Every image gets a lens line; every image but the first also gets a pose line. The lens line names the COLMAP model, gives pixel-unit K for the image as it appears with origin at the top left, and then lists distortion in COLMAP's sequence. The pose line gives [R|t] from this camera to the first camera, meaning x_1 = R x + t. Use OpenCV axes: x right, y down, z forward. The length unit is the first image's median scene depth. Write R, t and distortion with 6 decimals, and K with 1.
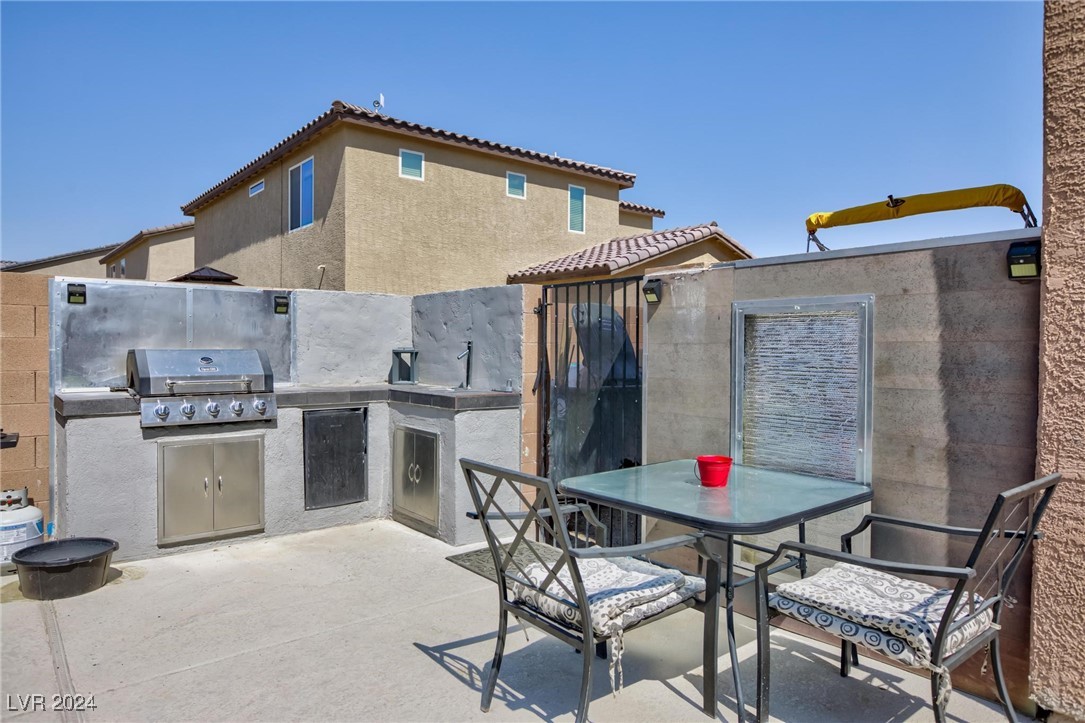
lens RADIAL K [[690.0, 0, 541.1], [0, 690.0, 359.8], [0, 0, 1]] dist [-0.025040, -0.000070]
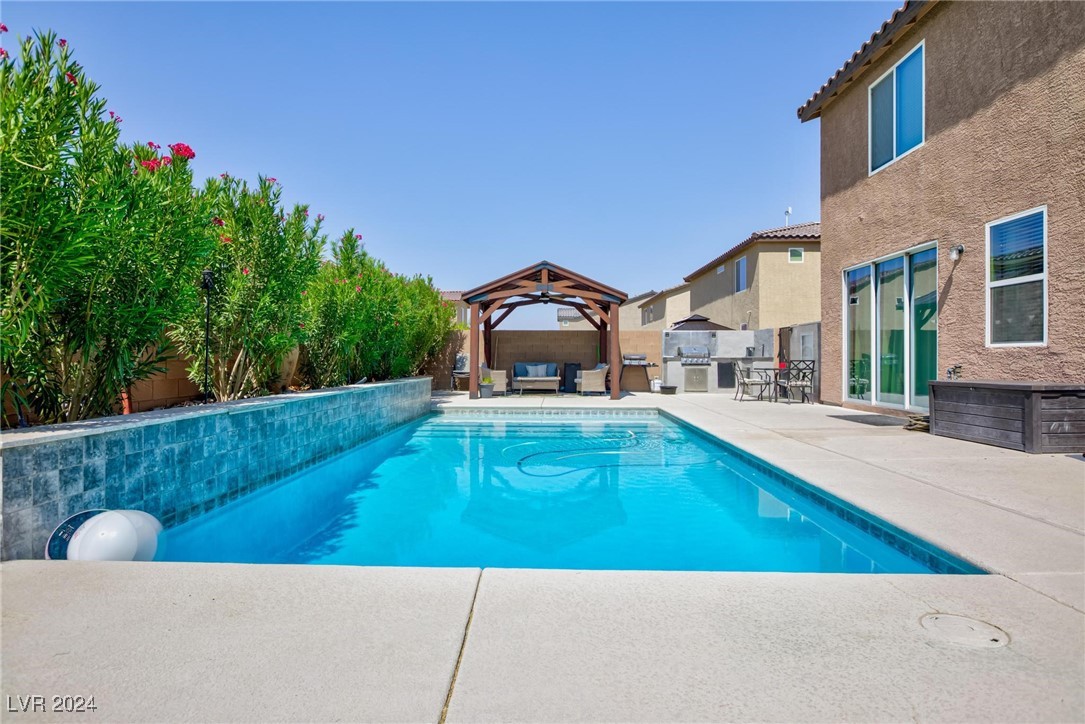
lens RADIAL K [[592.1, 0, 536.6], [0, 592.1, 355.6], [0, 0, 1]] dist [0.004376, 0.001674]
pose [[0.752106, -0.010045, -0.658965, 0.928925], [-0.006907, 0.999709, -0.023122, 0.102271], [0.659006, 0.021941, 0.751818, -1.870964]]
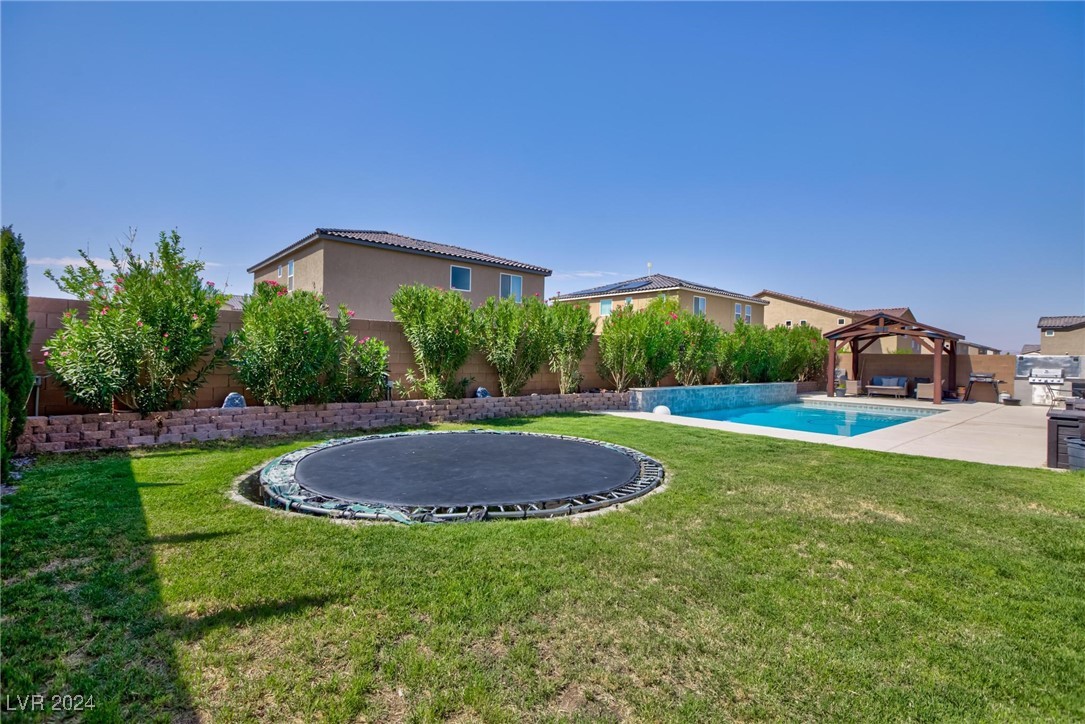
lens RADIAL K [[501.7, 0, 538.0], [0, 501.7, 355.0], [0, 0, 1]] dist [0.000735, -0.000376]
pose [[0.032493, -0.011504, -0.999406, 2.507370], [-0.038677, 0.999170, -0.012759, 0.060057], [0.998723, 0.039068, 0.032021, -2.336385]]
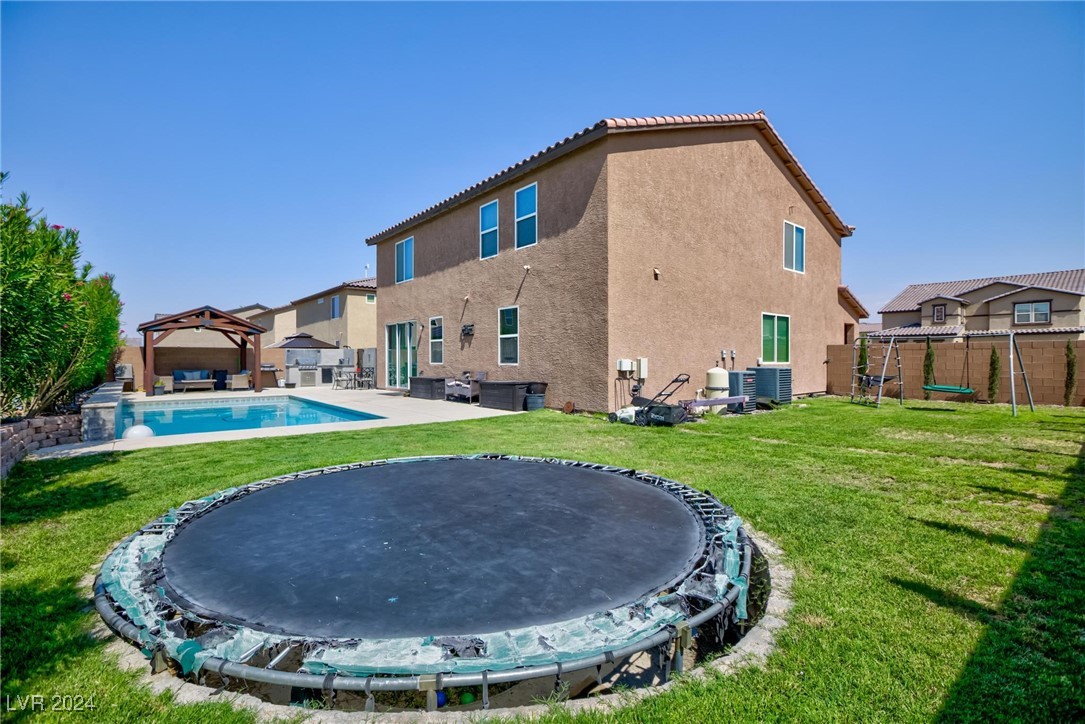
lens RADIAL K [[501.7, 0, 542.6], [0, 501.7, 357.7], [0, 0, 1]] dist [0.000735, -0.000376]
pose [[0.999954, -0.007417, 0.006135, 1.475165], [0.007537, 0.999777, -0.019706, 0.071952], [-0.005988, 0.019751, 0.999787, -3.236042]]
